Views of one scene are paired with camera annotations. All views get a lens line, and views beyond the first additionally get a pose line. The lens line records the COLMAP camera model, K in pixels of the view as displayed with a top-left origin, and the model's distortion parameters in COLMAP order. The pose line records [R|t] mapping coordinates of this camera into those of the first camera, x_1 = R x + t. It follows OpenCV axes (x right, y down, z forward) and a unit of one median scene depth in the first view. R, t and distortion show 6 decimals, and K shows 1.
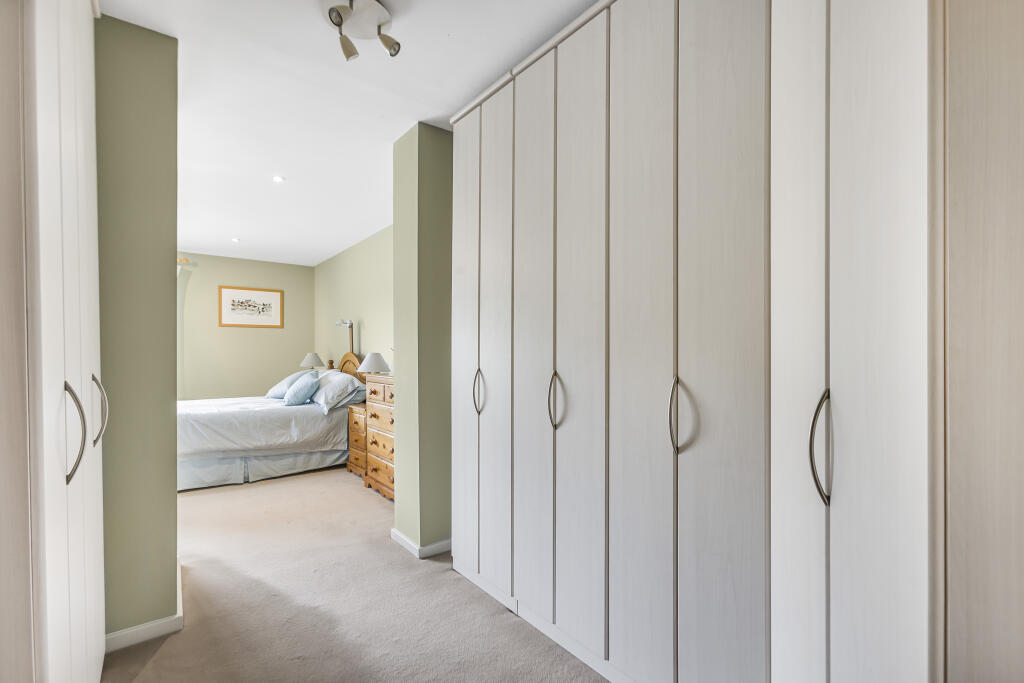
lens RADIAL K [[465.4, 0, 515.8], [0, 465.4, 338.9], [0, 0, 1]] dist [0.001536, 0.000132]
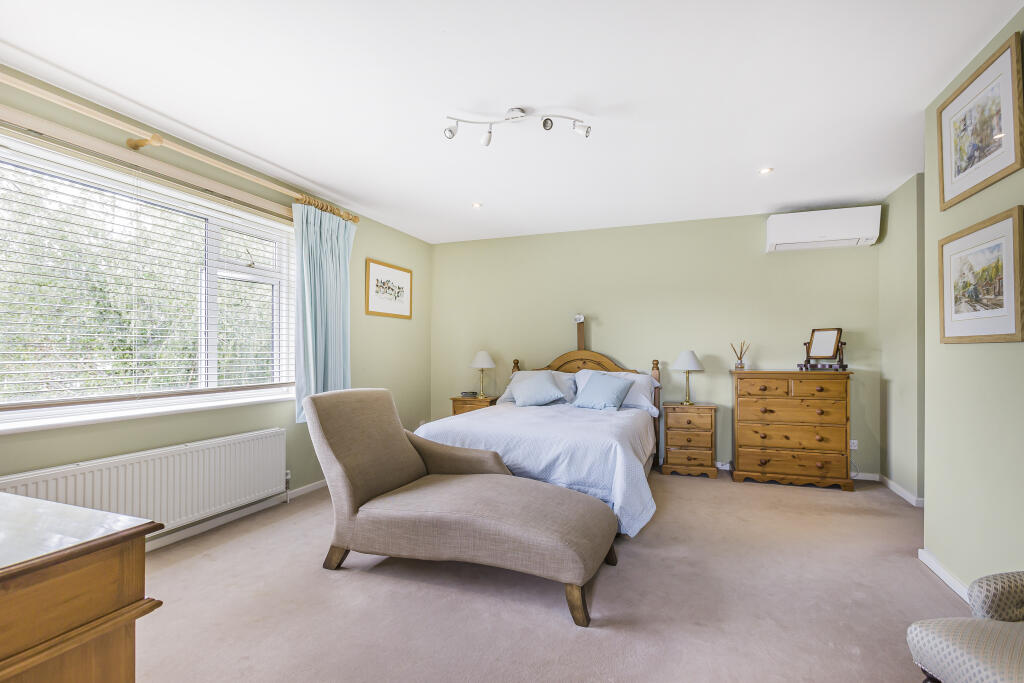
lens RADIAL K [[465.4, 0, 515.8], [0, 465.4, 338.9], [0, 0, 1]] dist [0.001536, 0.000132]
pose [[0.850360, 0.015557, 0.525971, -0.819375], [-0.016070, 0.999864, -0.003593, 0.010732], [-0.525956, -0.005397, 0.850495, 0.260477]]
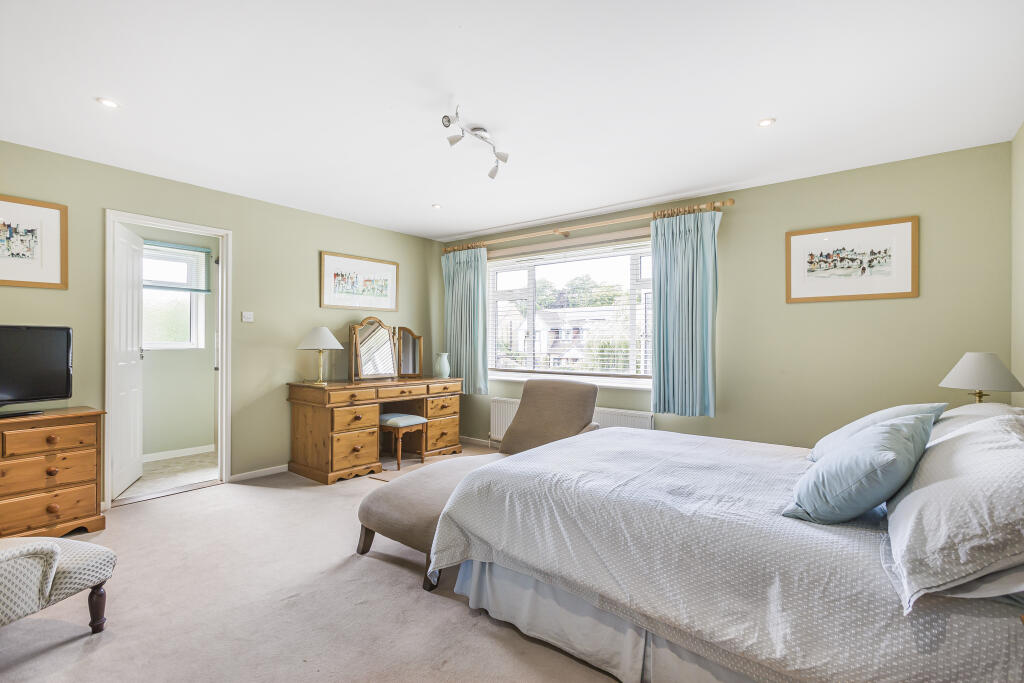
lens RADIAL K [[465.4, 0, 515.8], [0, 465.4, 338.9], [0, 0, 1]] dist [0.001536, 0.000132]
pose [[0.243901, -0.008040, -0.969767, -0.157587], [0.022472, 0.999744, -0.002637, 0.011876], [0.969540, -0.021149, 0.244019, 0.530242]]
